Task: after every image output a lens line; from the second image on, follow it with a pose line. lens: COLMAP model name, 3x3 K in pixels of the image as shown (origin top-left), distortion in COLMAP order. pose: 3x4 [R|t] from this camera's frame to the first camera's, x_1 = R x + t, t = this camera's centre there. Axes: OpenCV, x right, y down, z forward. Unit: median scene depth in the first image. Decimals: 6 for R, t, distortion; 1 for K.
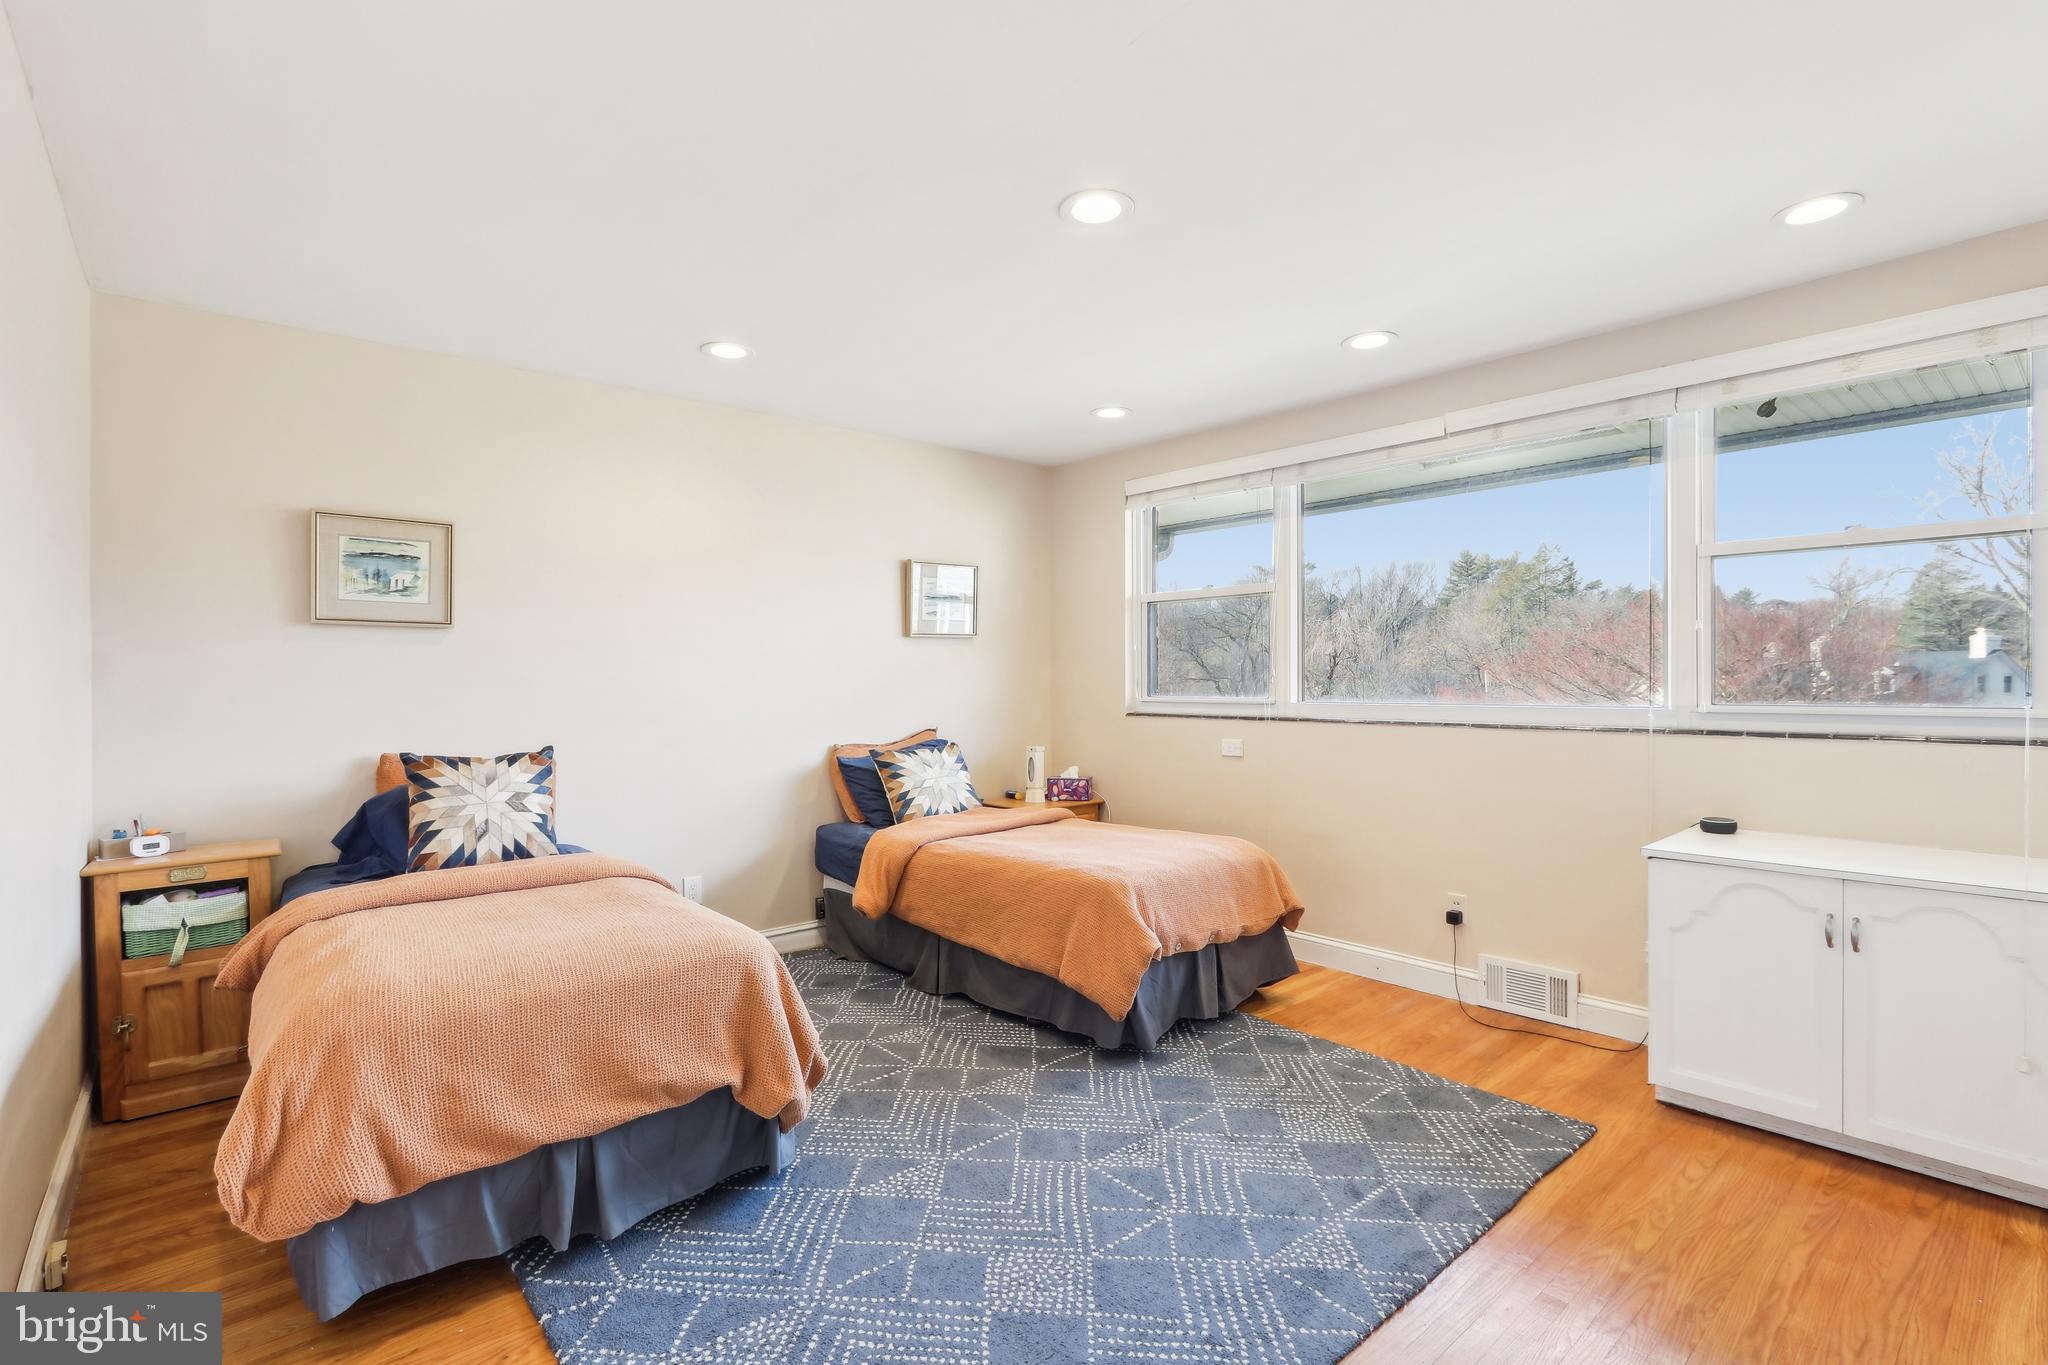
lens RADIAL K [[966.6, 0, 1025.2], [0, 966.6, 679.6], [0, 0, 1]] dist [-0.024273, 0.003165]
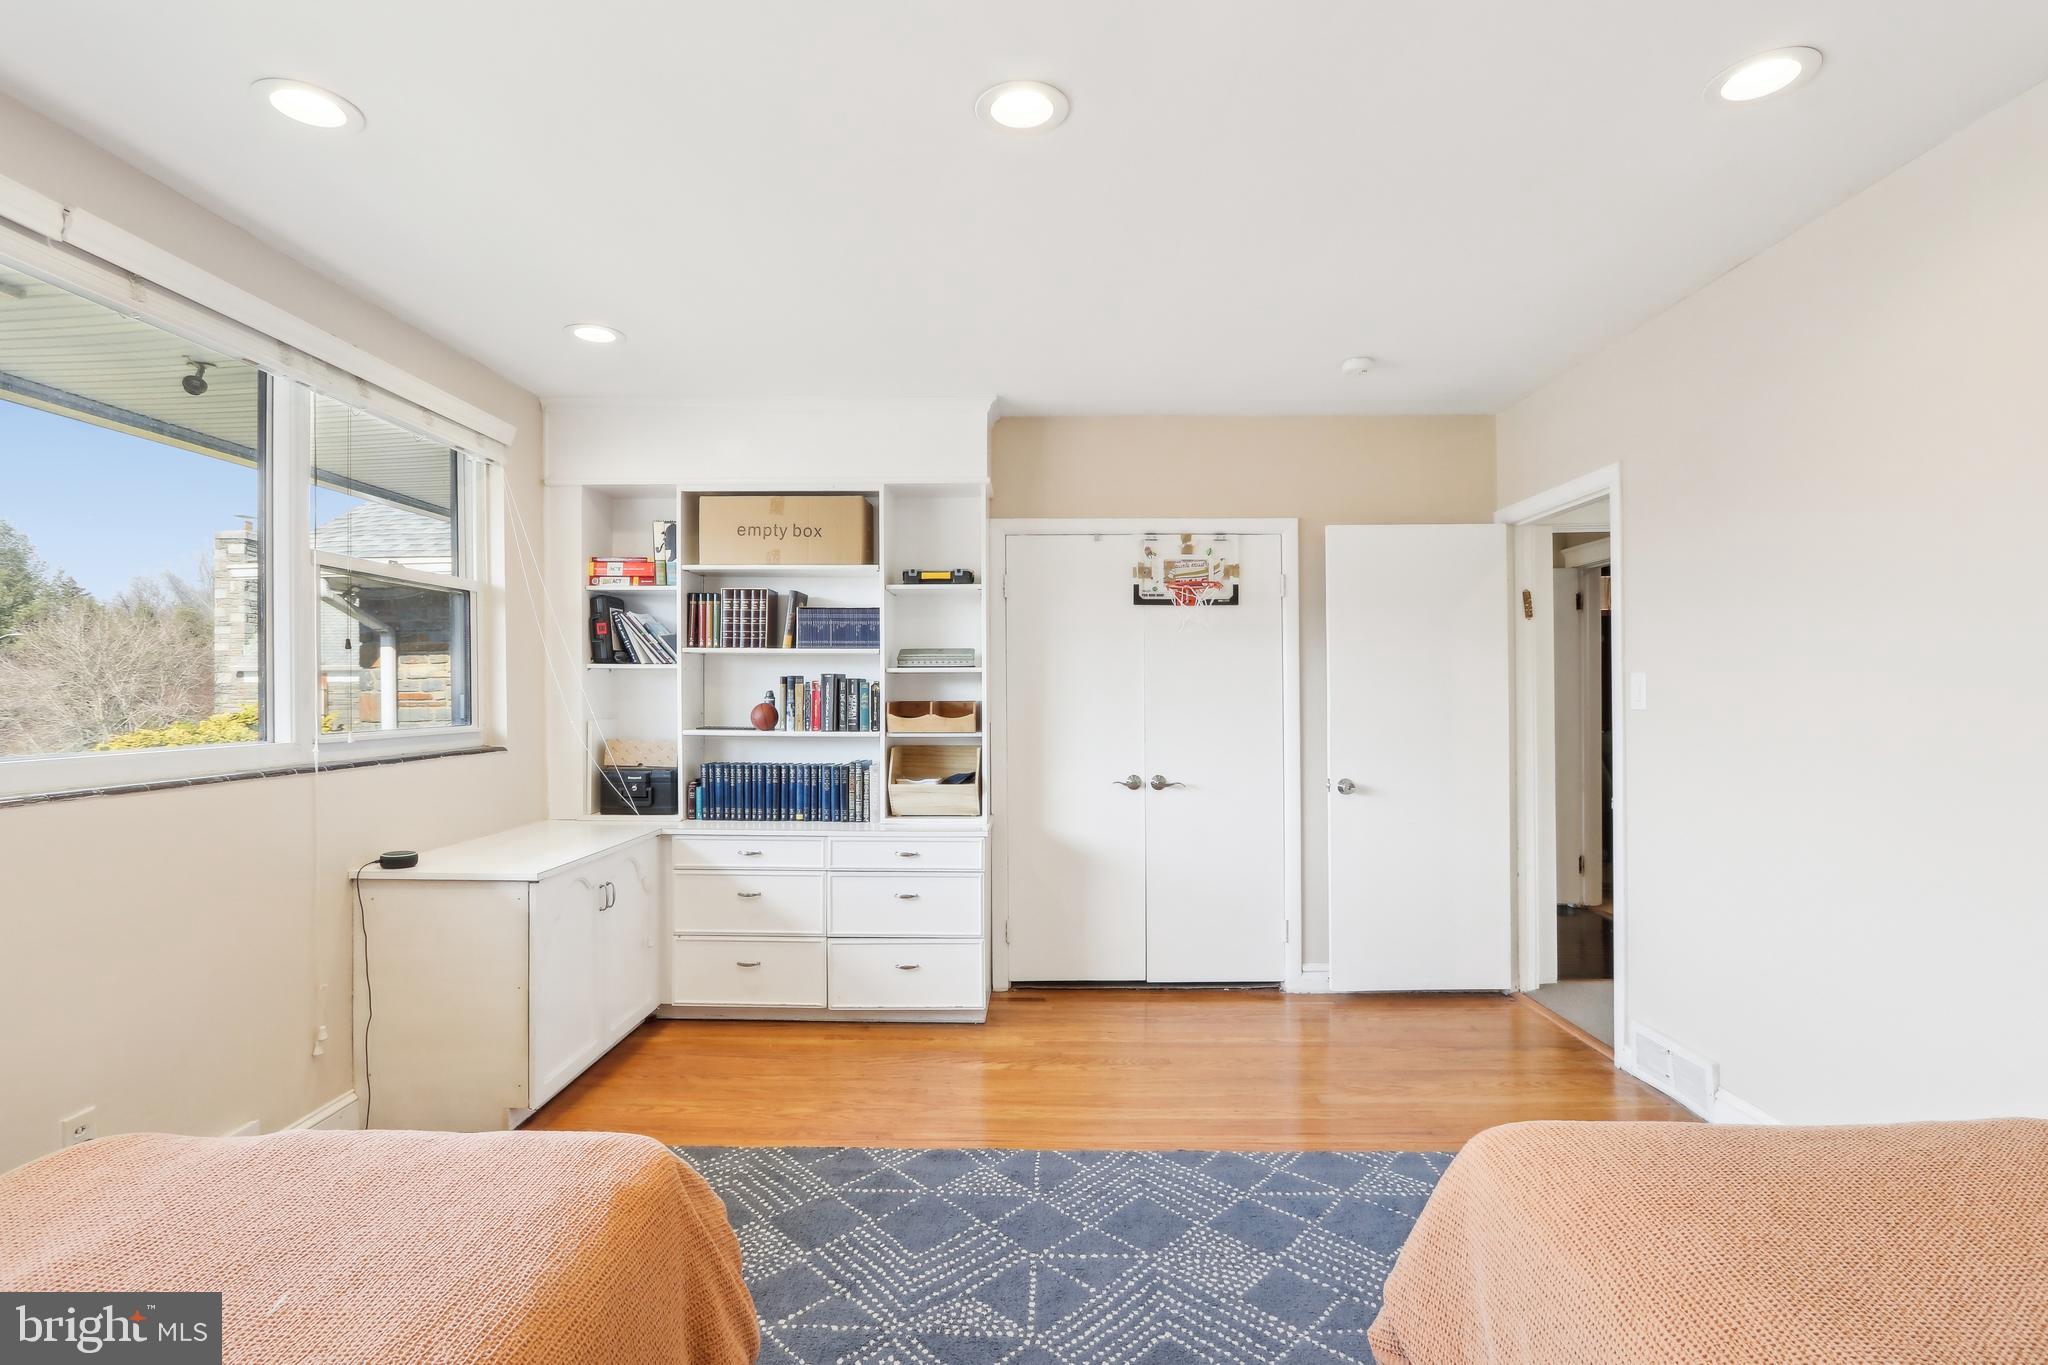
lens RADIAL K [[966.6, 0, 1028.3], [0, 966.6, 692.7], [0, 0, 1]] dist [-0.024273, 0.003165]
pose [[-0.752586, 0.011310, 0.658397, -0.502607], [0.010587, 0.999931, -0.005076, -0.001183], [-0.658409, 0.003150, -0.752654, 1.807630]]
